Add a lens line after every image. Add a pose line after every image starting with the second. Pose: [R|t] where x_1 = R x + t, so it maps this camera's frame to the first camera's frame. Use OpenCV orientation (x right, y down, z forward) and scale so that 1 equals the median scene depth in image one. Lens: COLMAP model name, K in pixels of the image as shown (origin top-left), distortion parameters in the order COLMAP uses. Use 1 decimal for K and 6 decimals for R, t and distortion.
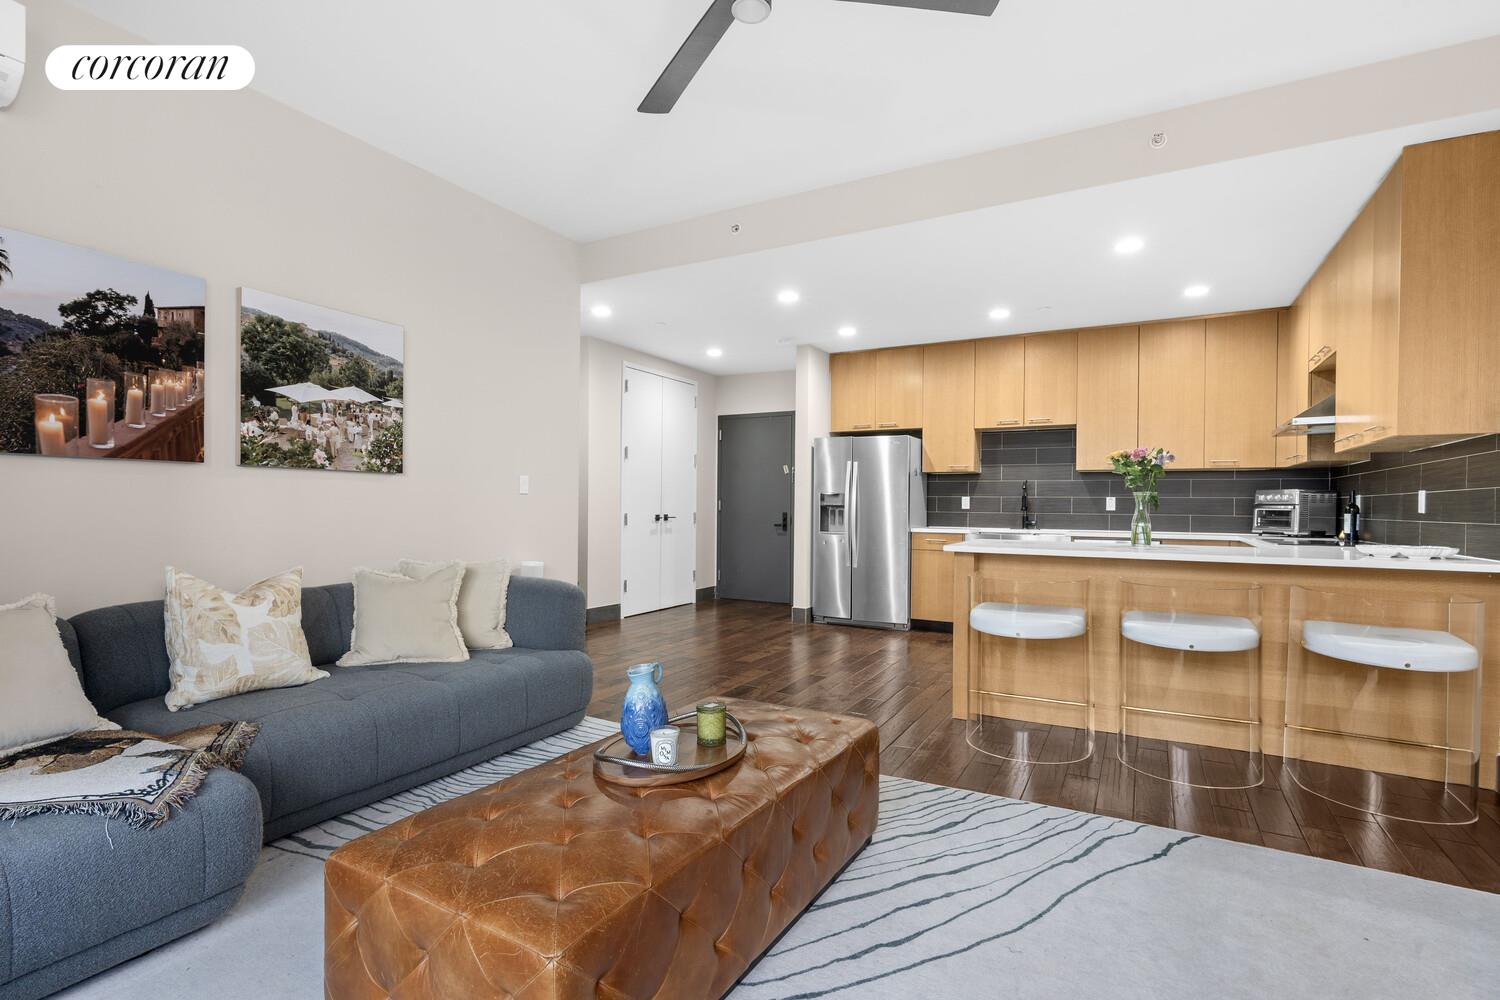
lens RADIAL K [[718.1, 0, 750.0], [0, 718.1, 500.0], [0, 0, 1]] dist [0.001493, 0.000309]
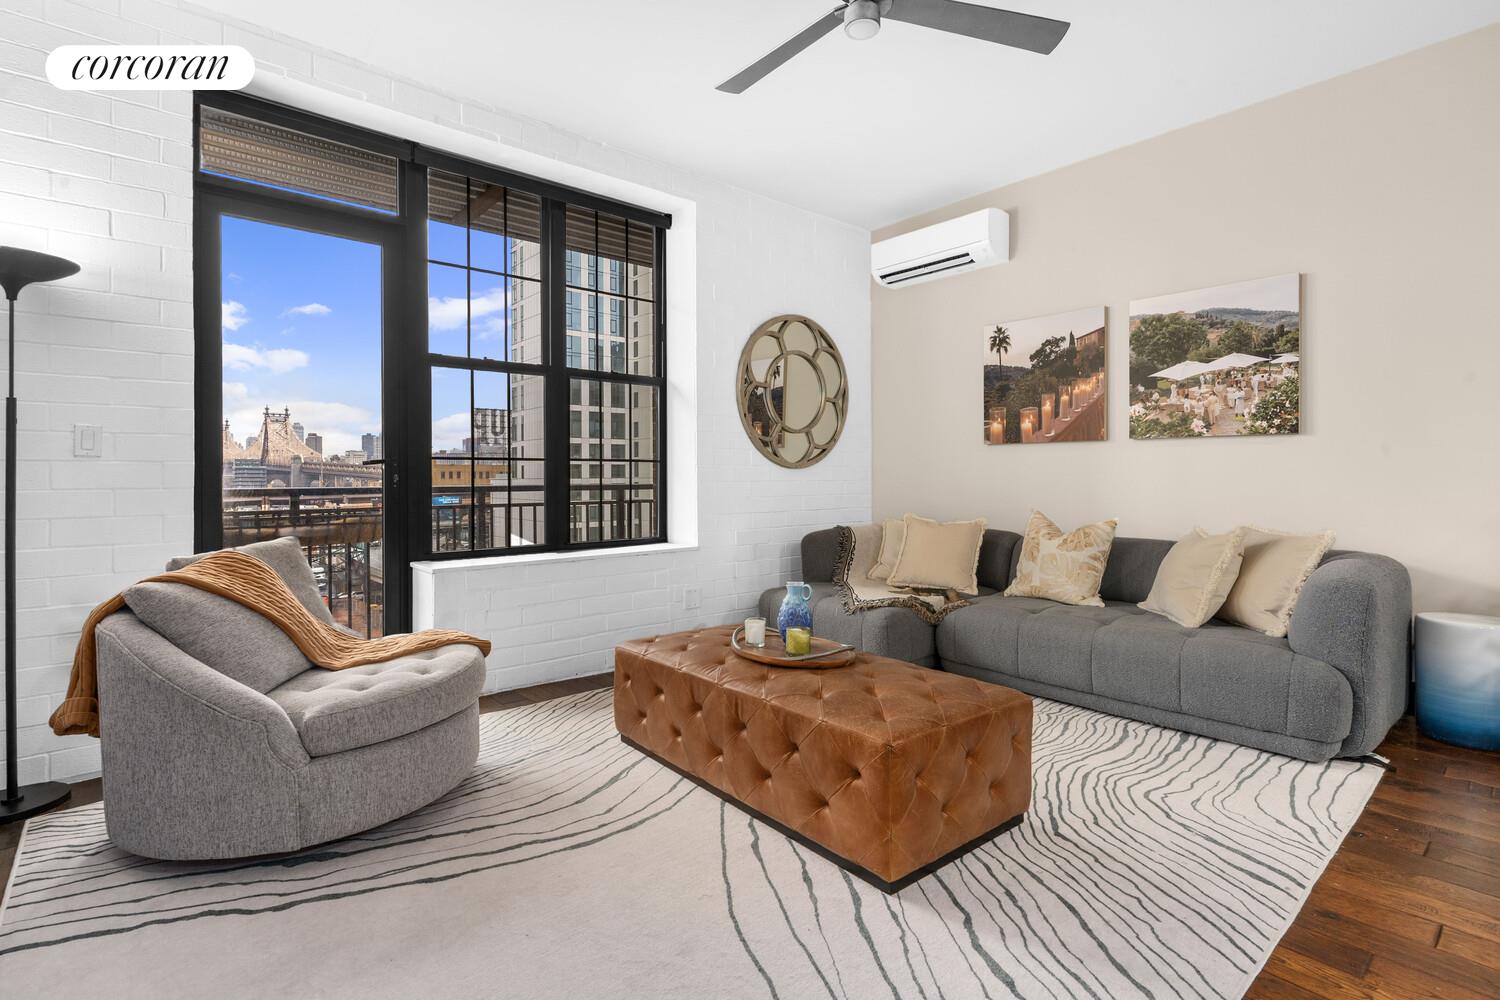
lens RADIAL K [[731.7, 0, 750.5], [0, 731.7, 458.6], [0, 0, 1]] dist [0.000975, 0.000115]
pose [[-0.351511, -0.030652, -0.935682, 0.702068], [0.007057, 0.999349, -0.035388, 0.025858], [0.936157, -0.019042, -0.351066, 0.759444]]
